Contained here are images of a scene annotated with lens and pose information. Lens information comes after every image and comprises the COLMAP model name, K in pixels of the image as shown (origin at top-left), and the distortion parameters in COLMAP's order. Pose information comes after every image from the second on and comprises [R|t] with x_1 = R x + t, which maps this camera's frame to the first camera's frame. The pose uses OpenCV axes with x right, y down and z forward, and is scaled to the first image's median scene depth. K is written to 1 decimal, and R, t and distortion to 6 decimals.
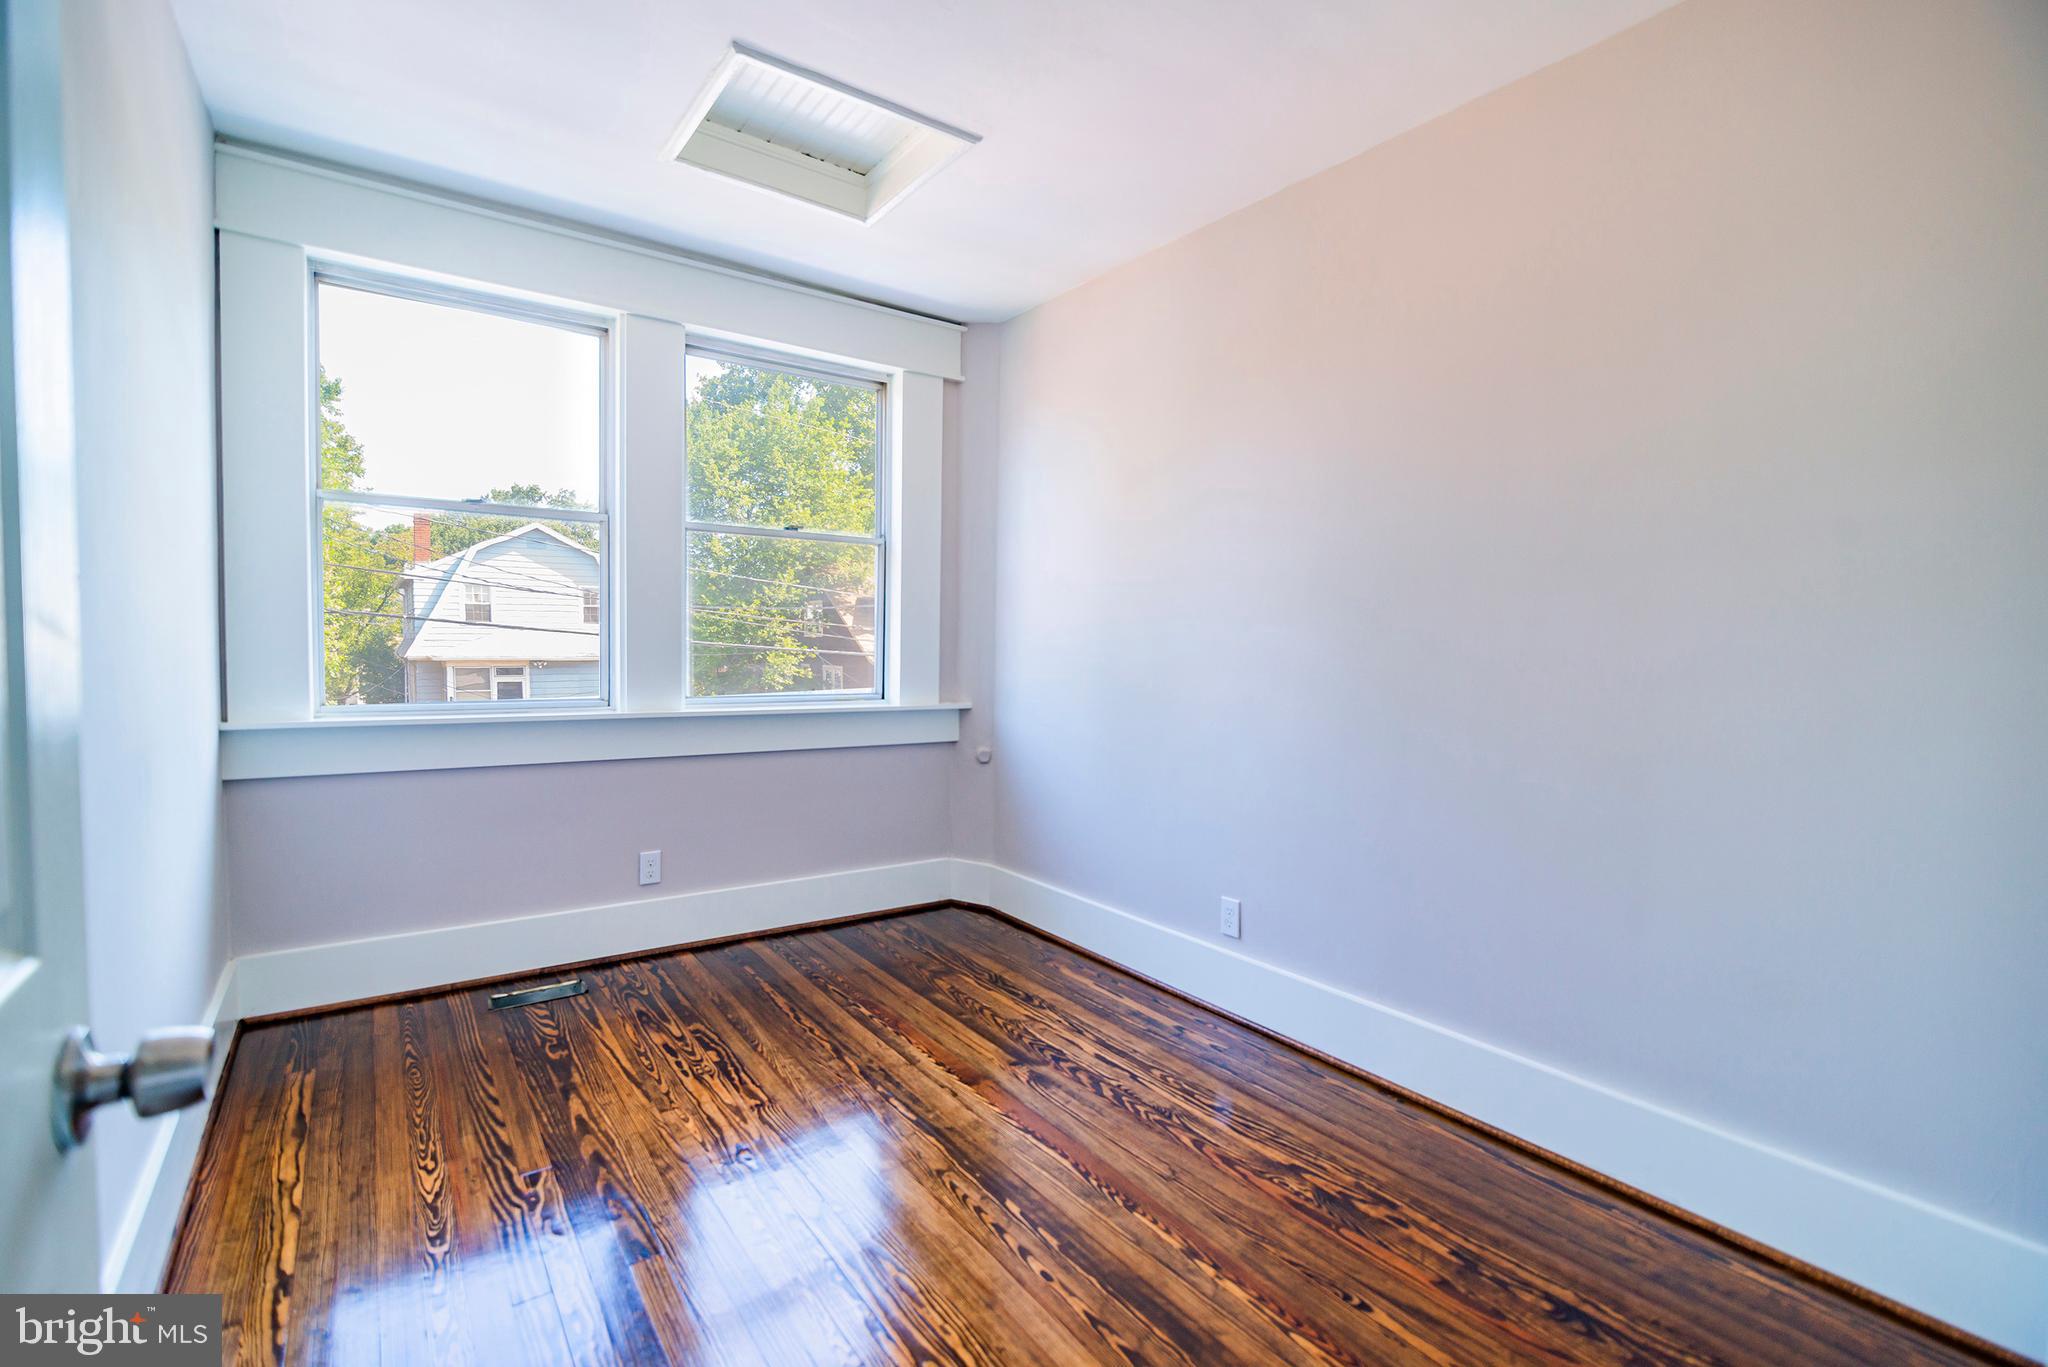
lens RADIAL K [[938.7, 0, 979.3], [0, 938.7, 669.2], [0, 0, 1]] dist [-0.016587, 0.002469]
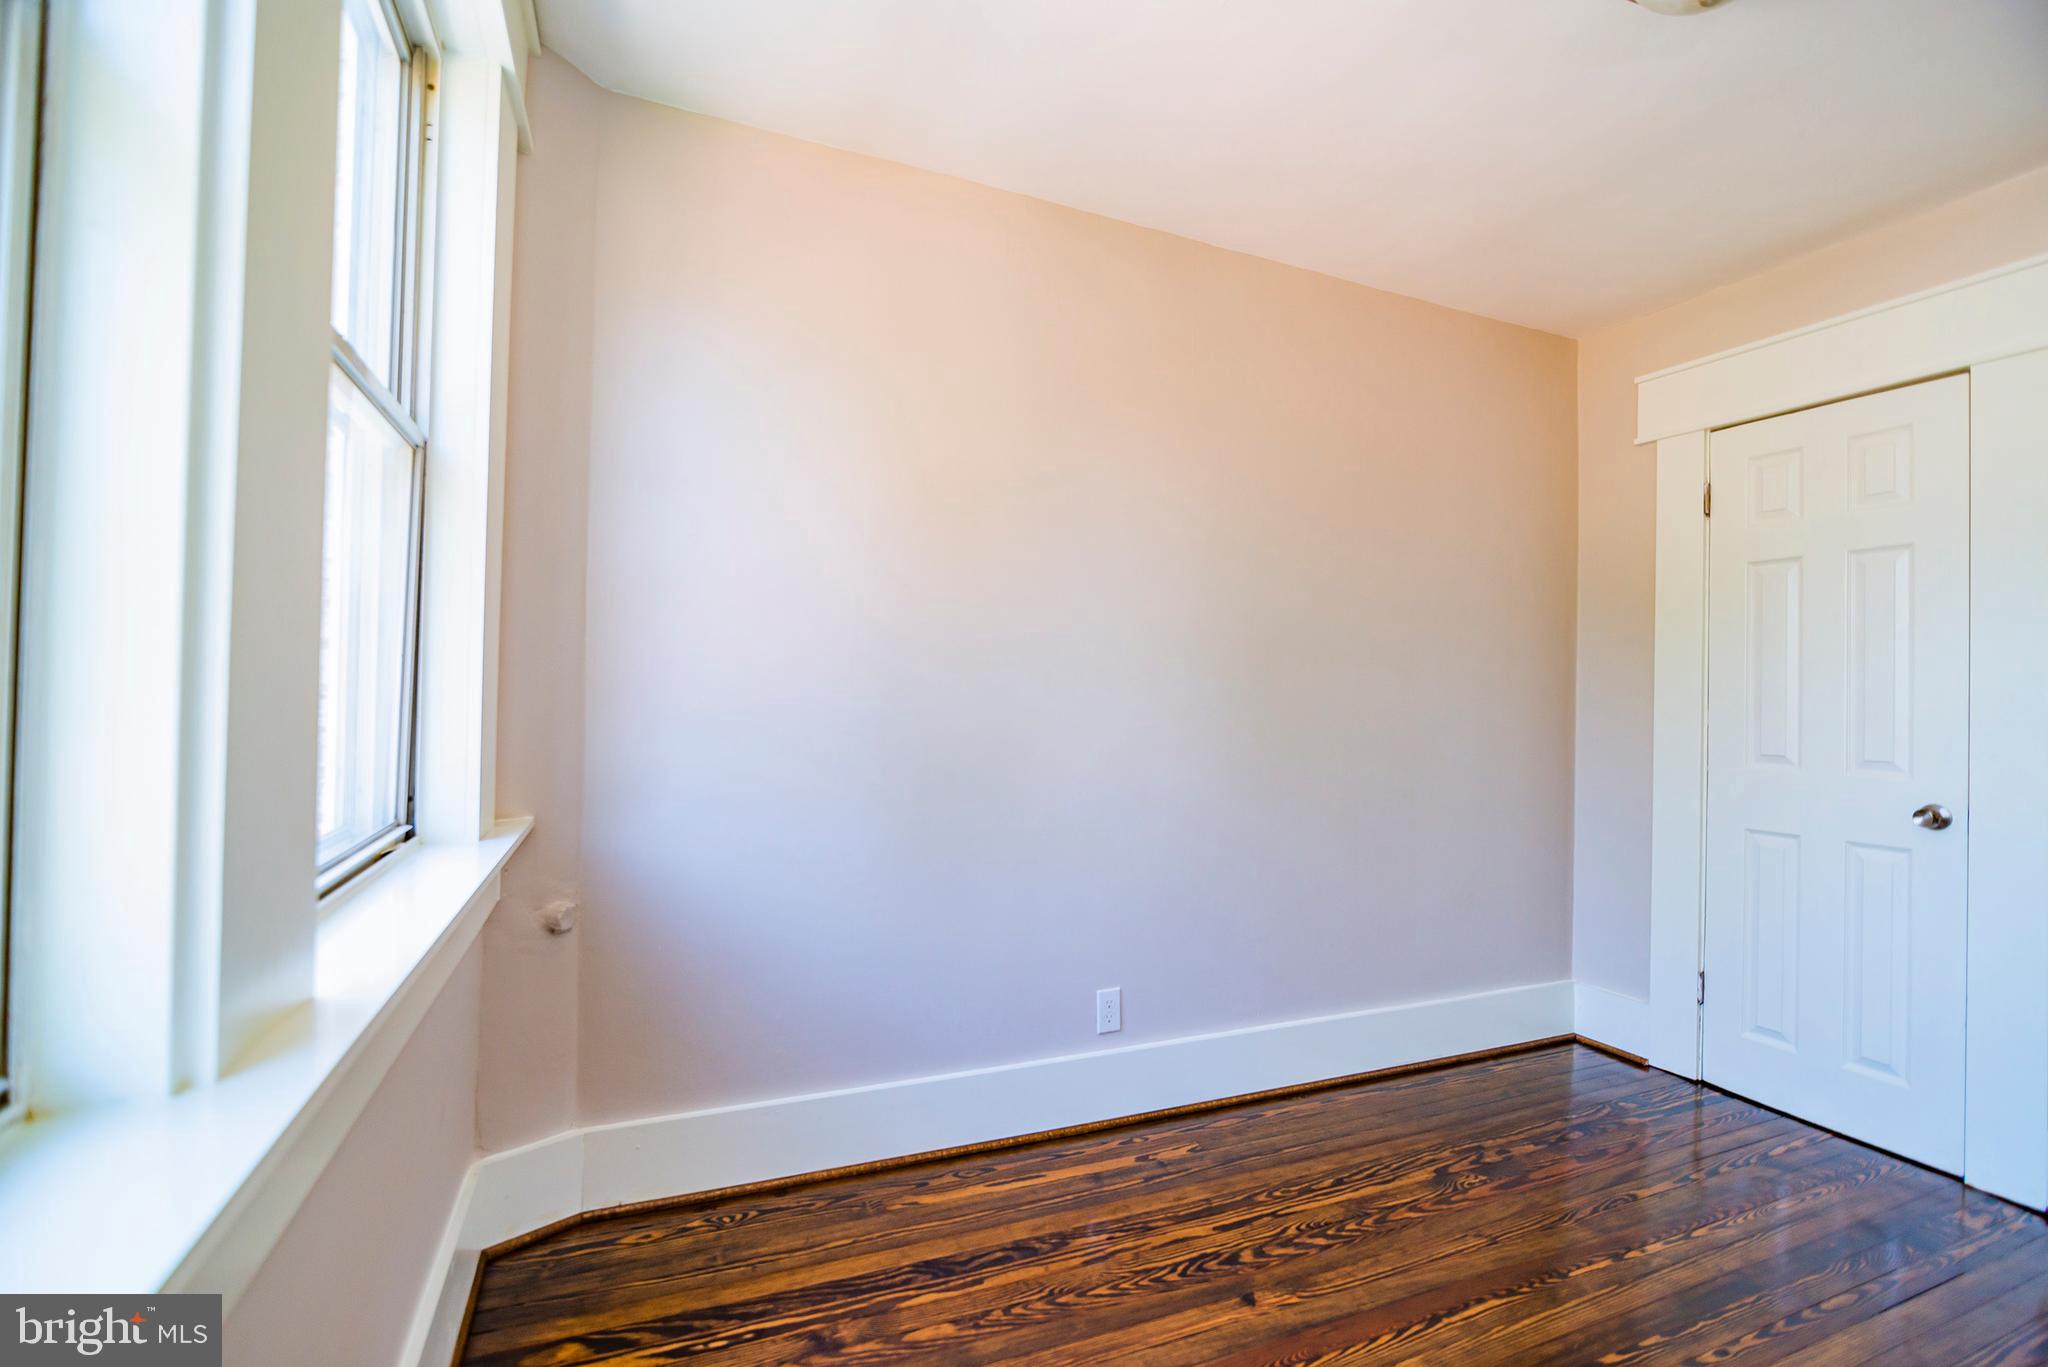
lens RADIAL K [[938.7, 0, 1013.8], [0, 938.7, 688.8], [0, 0, 1]] dist [-0.016587, 0.002469]
pose [[0.166475, 0.001372, 0.986045, -0.701157], [0.009112, 0.999954, -0.002930, -0.040157], [-0.986004, 0.009473, 0.166455, 1.078057]]
